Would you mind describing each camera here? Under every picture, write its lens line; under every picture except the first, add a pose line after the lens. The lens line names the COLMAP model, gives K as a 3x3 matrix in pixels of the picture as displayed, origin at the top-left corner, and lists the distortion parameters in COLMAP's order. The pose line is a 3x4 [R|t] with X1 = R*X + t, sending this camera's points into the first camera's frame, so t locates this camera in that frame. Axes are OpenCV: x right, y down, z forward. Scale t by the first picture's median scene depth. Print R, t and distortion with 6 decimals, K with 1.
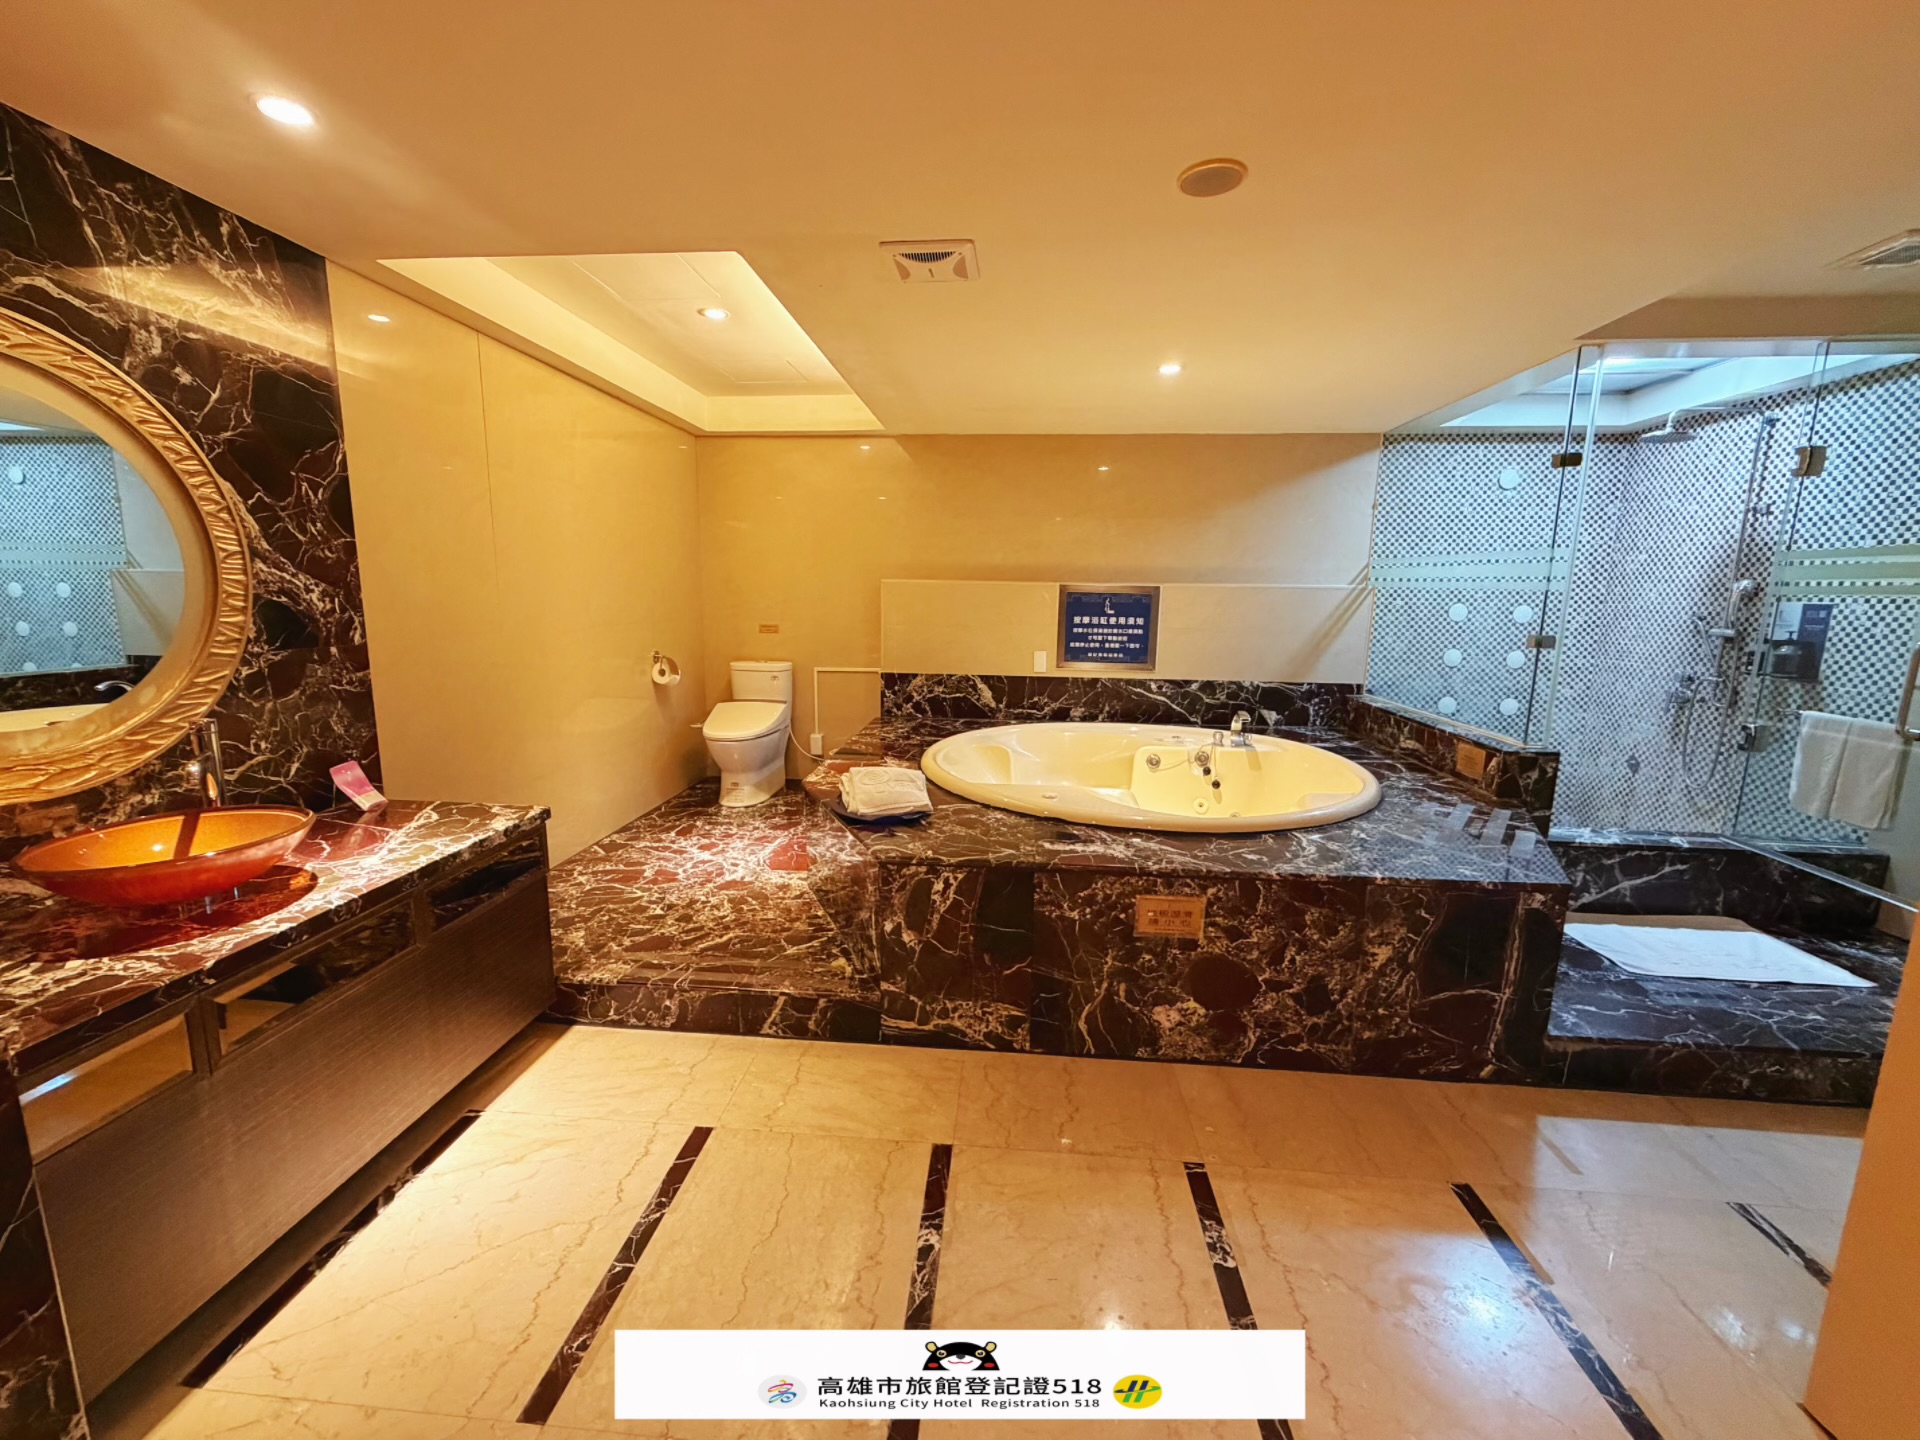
lens RADIAL K [[766.2, 0, 960.7], [0, 766.2, 718.6], [0, 0, 1]] dist [-0.000672, 0.000338]
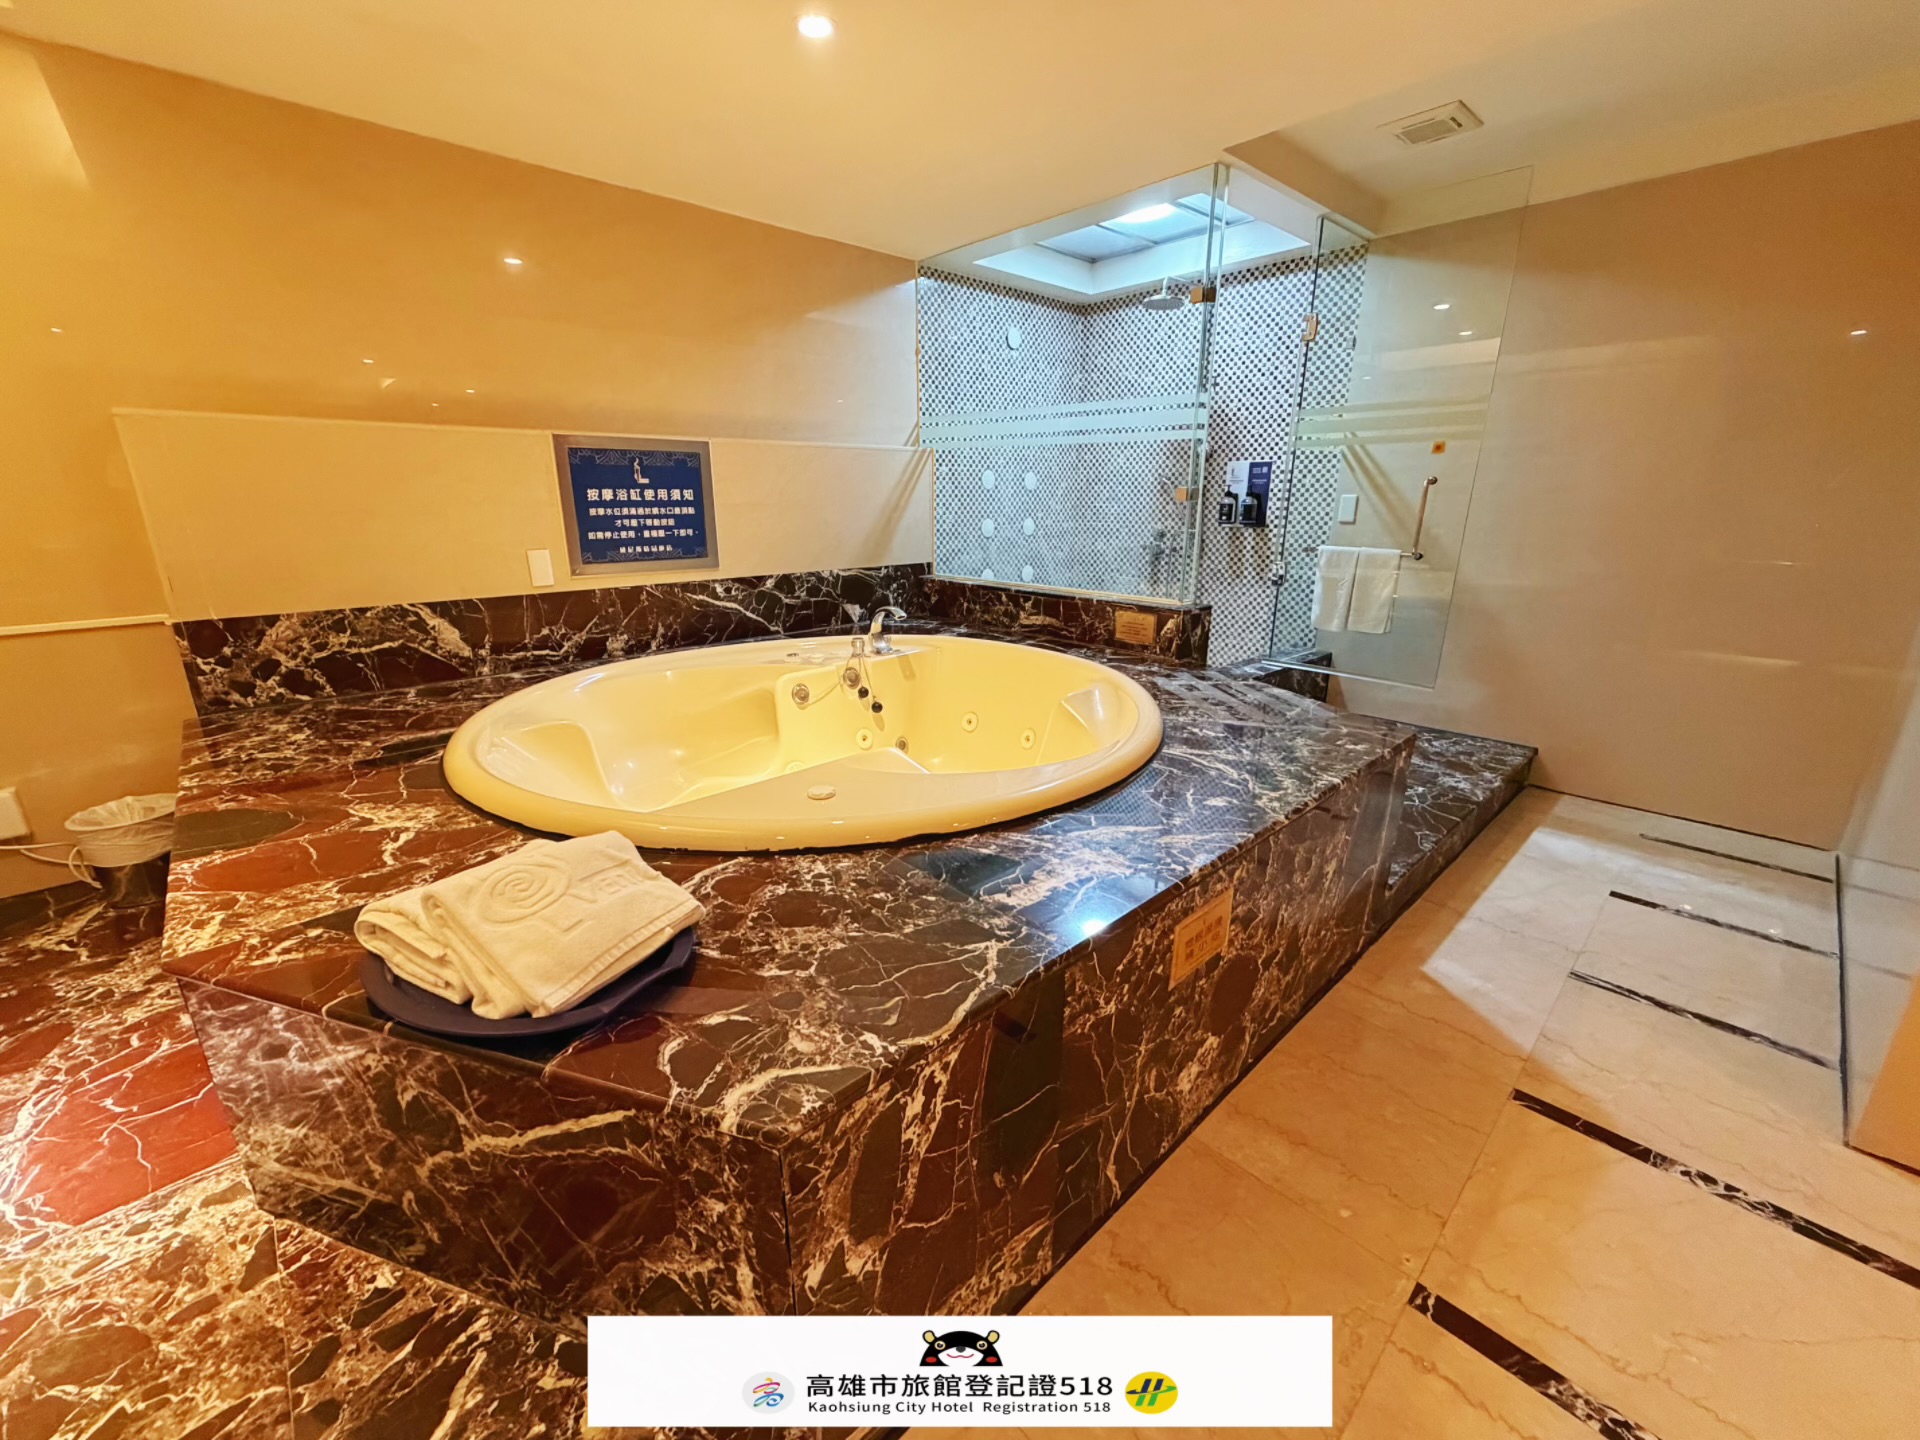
lens RADIAL K [[766.2, 0, 956.7], [0, 766.2, 719.4], [0, 0, 1]] dist [-0.000672, 0.000338]
pose [[0.673942, -0.224340, 0.703899, -0.134118], [0.133143, 0.974062, 0.182967, -0.027389], [-0.726688, -0.029590, 0.686330, 0.376492]]
